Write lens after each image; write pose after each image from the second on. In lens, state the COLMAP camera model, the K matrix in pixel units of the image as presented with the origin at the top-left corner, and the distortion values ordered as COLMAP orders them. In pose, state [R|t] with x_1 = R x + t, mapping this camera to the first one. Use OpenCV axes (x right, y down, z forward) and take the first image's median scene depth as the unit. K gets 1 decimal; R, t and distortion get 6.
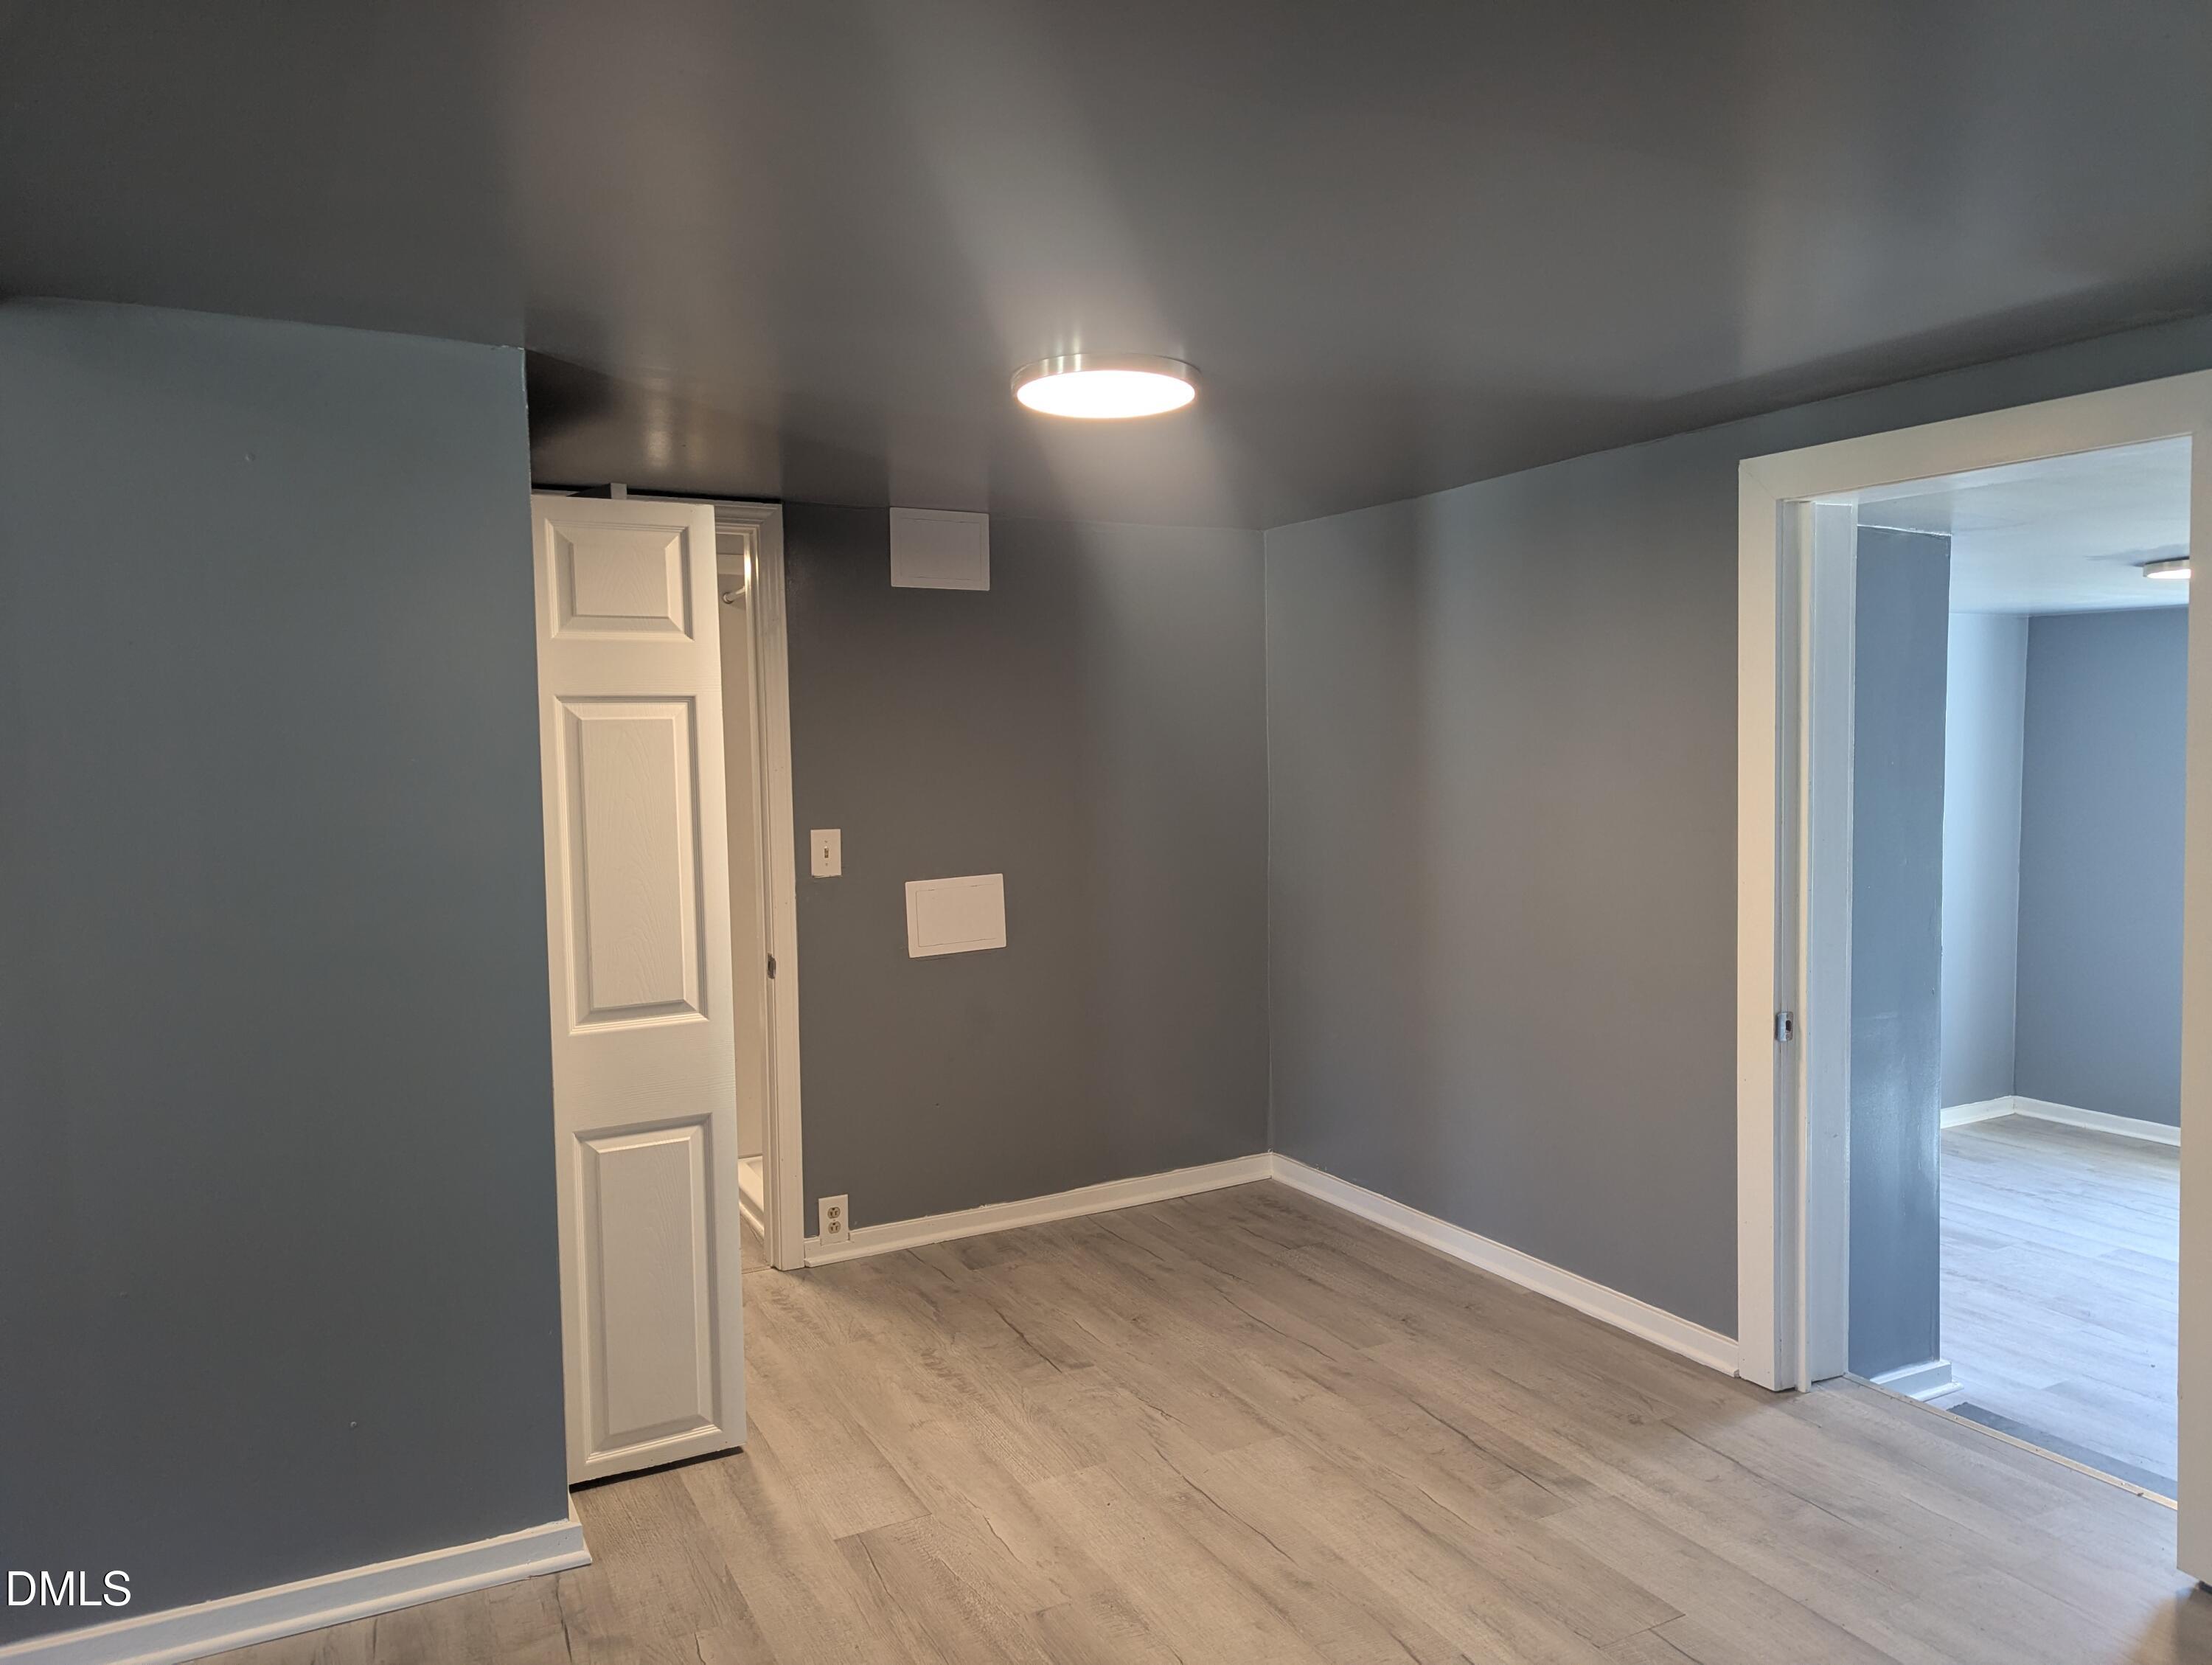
lens RADIAL K [[1555.9, 0, 1106.0], [0, 1555.9, 832.6], [0, 0, 1]] dist [0.003671, -0.001700]
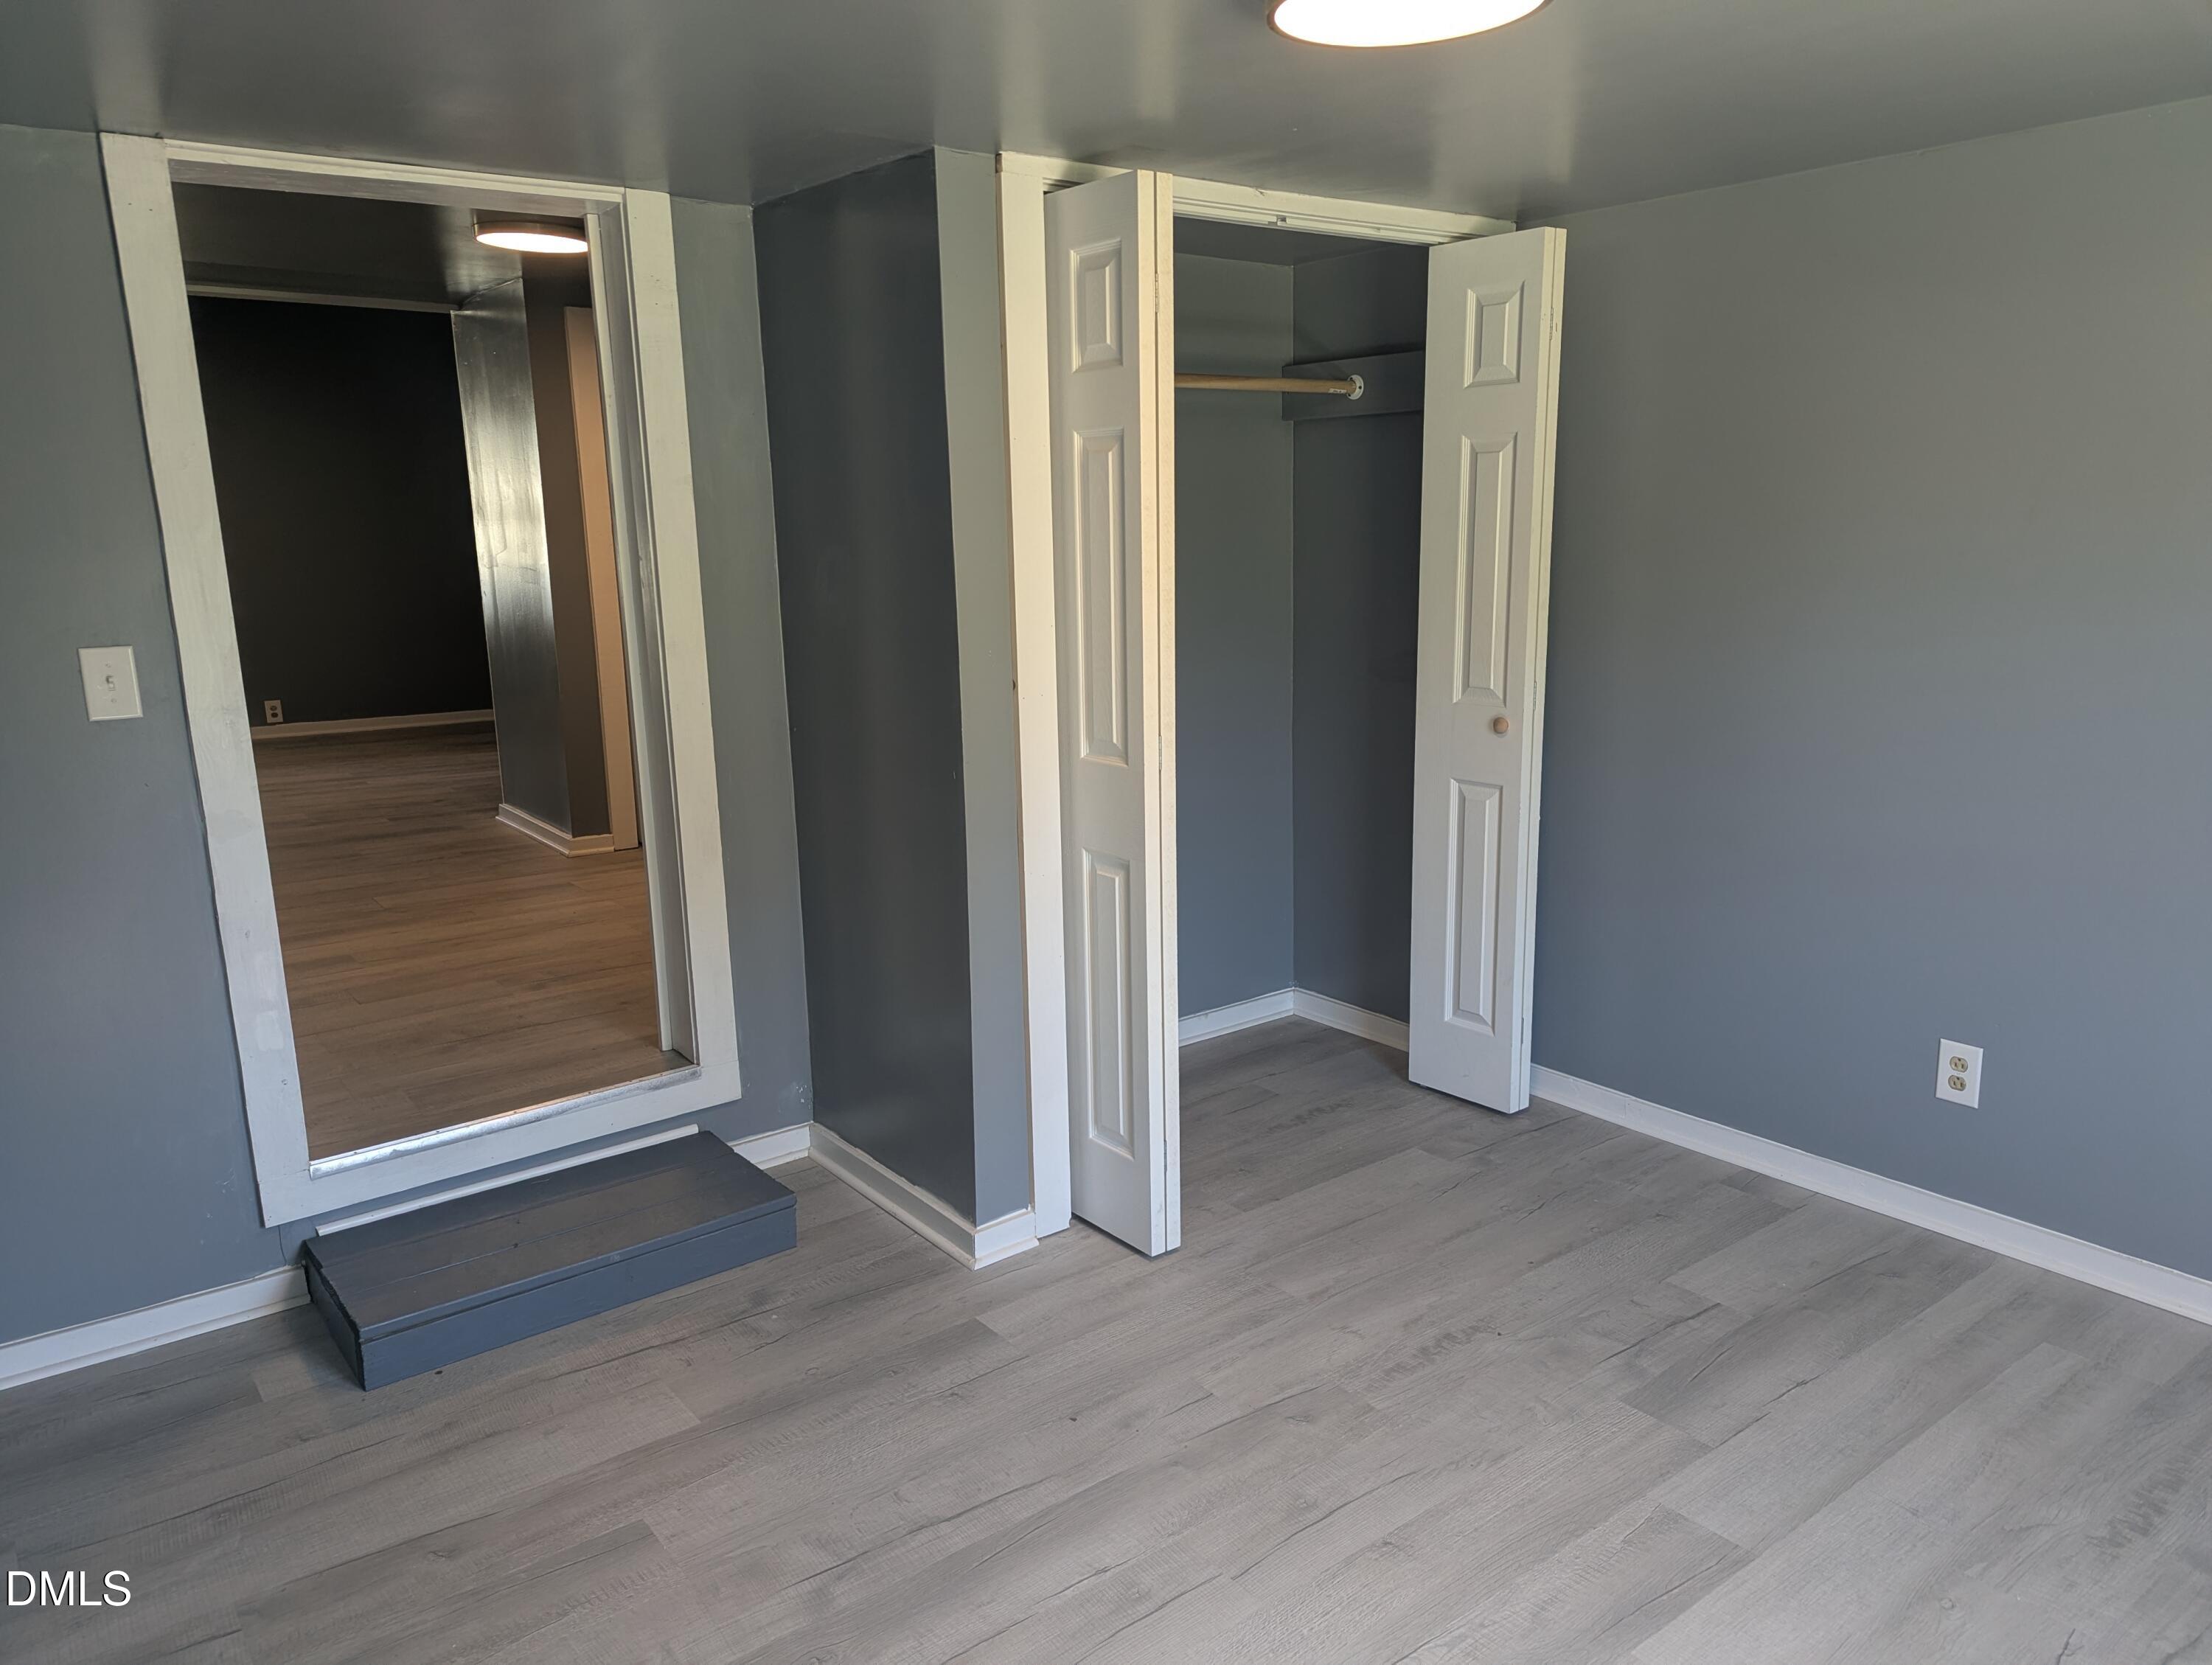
lens RADIAL K [[1555.9, 0, 1106.3], [0, 1555.9, 835.7], [0, 0, 1]] dist [0.003671, -0.001700]
pose [[0.180290, 0.220469, -0.958587, 1.741903], [-0.044167, 0.975388, 0.216026, -0.062215], [0.982621, 0.003391, 0.185590, 1.231703]]
